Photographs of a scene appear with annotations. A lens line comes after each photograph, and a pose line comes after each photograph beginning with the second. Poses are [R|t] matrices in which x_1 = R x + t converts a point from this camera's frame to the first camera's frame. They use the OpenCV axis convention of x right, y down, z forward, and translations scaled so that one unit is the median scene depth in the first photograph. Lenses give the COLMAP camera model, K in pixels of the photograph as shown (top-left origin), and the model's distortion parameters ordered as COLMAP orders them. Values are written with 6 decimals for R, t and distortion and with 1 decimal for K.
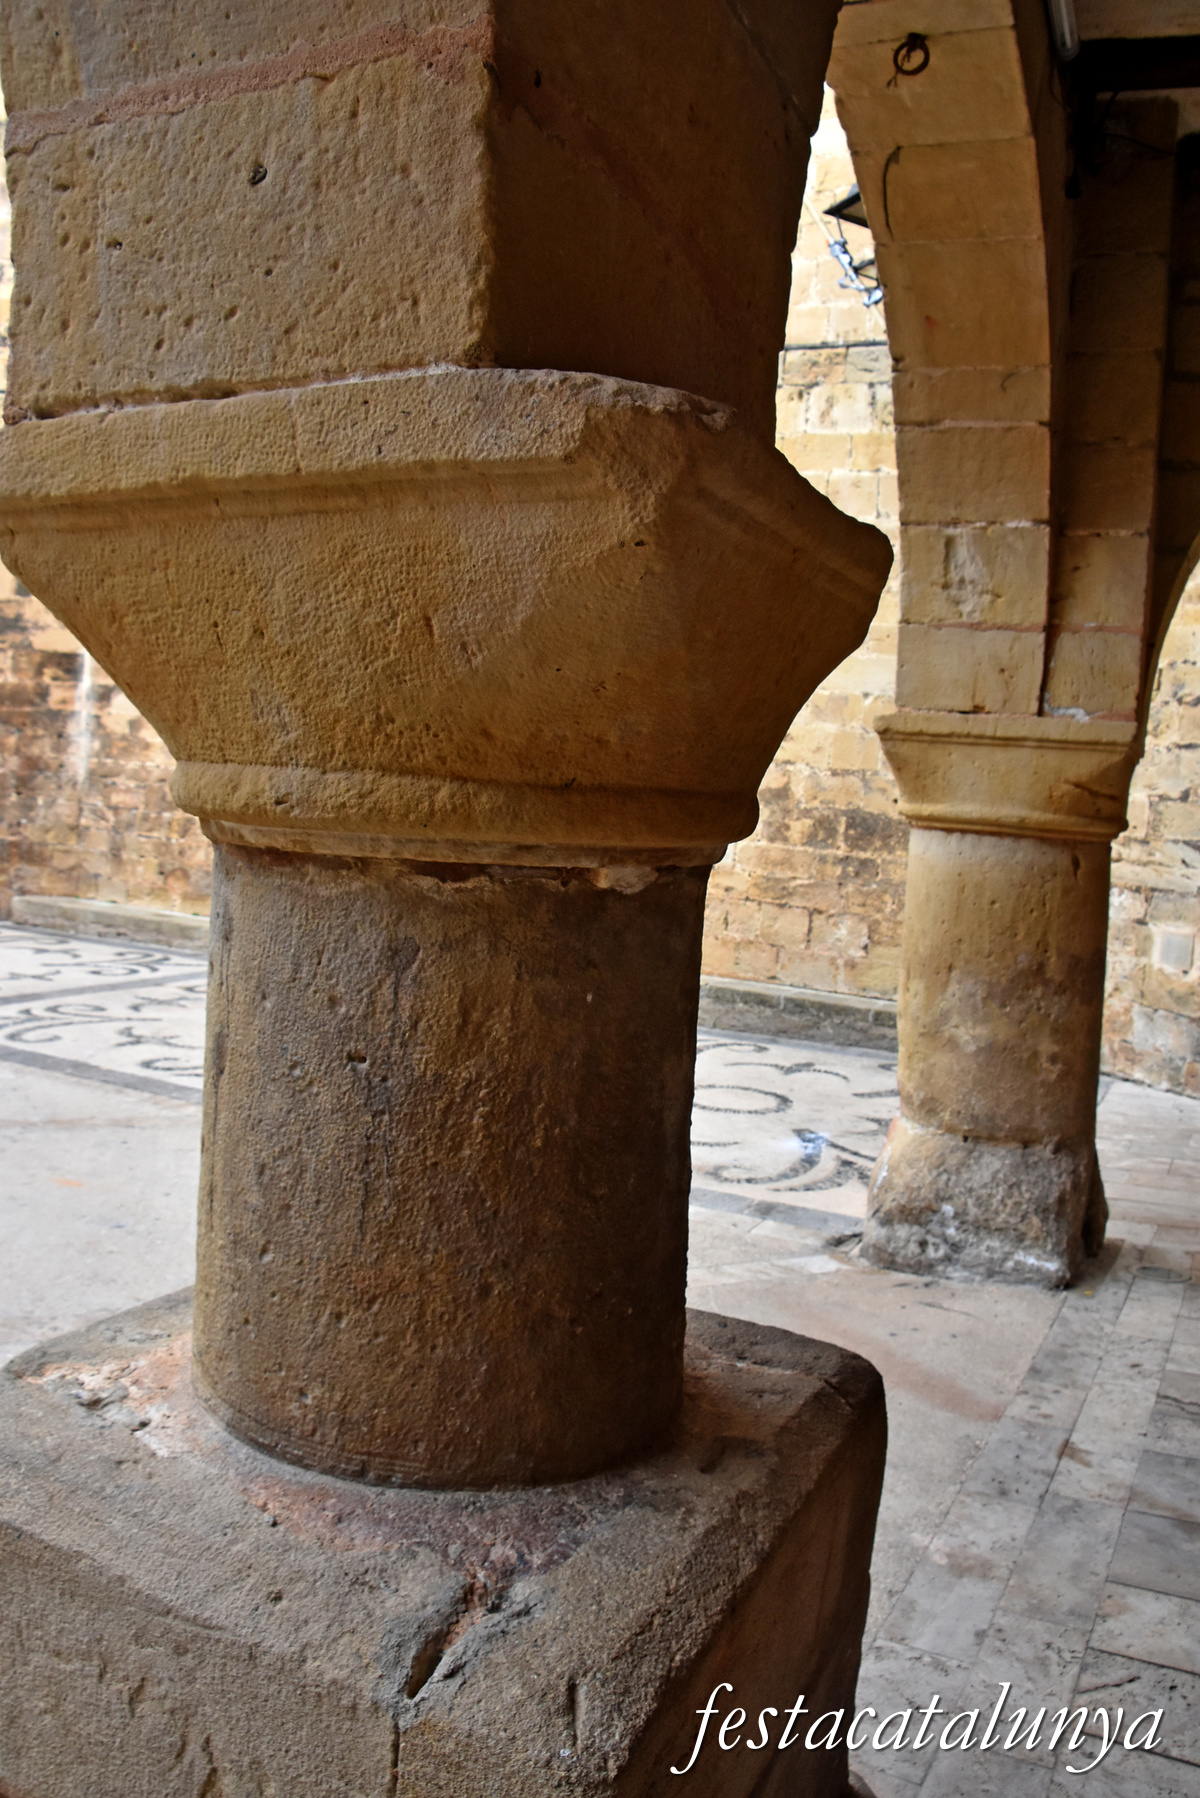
lens RADIAL K [[1385.6, 0, 599.7], [0, 1385.6, 899.0], [0, 0, 1]] dist [-0.144890, 0.045459]
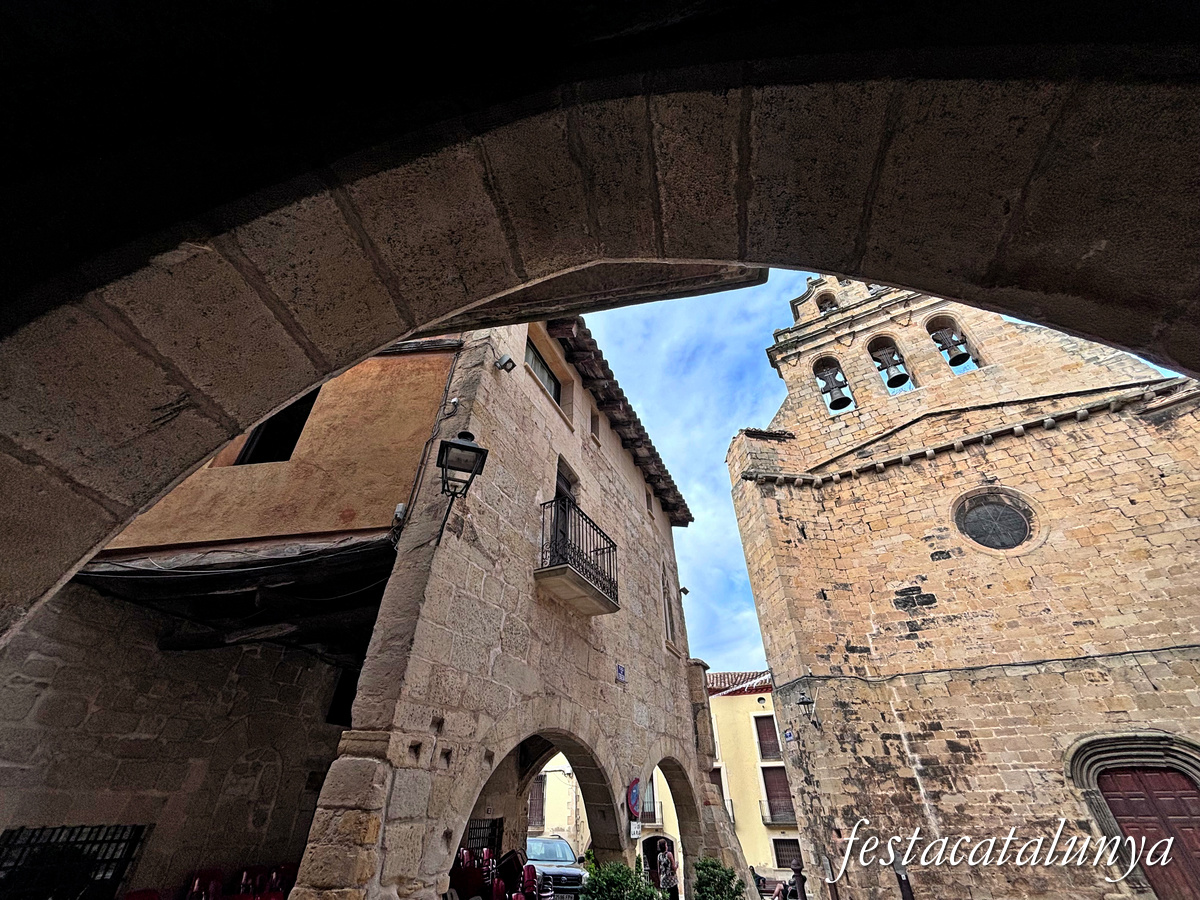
lens RADIAL K [[483.1, 0, 592.9], [0, 483.1, 448.8], [0, 0, 1]] dist [0.003238, -0.000530]
pose [[0.995782, -0.084274, 0.036291, -1.015261], [0.086799, 0.736939, -0.670364, -0.071533], [0.029750, 0.670686, 0.741145, -0.194772]]
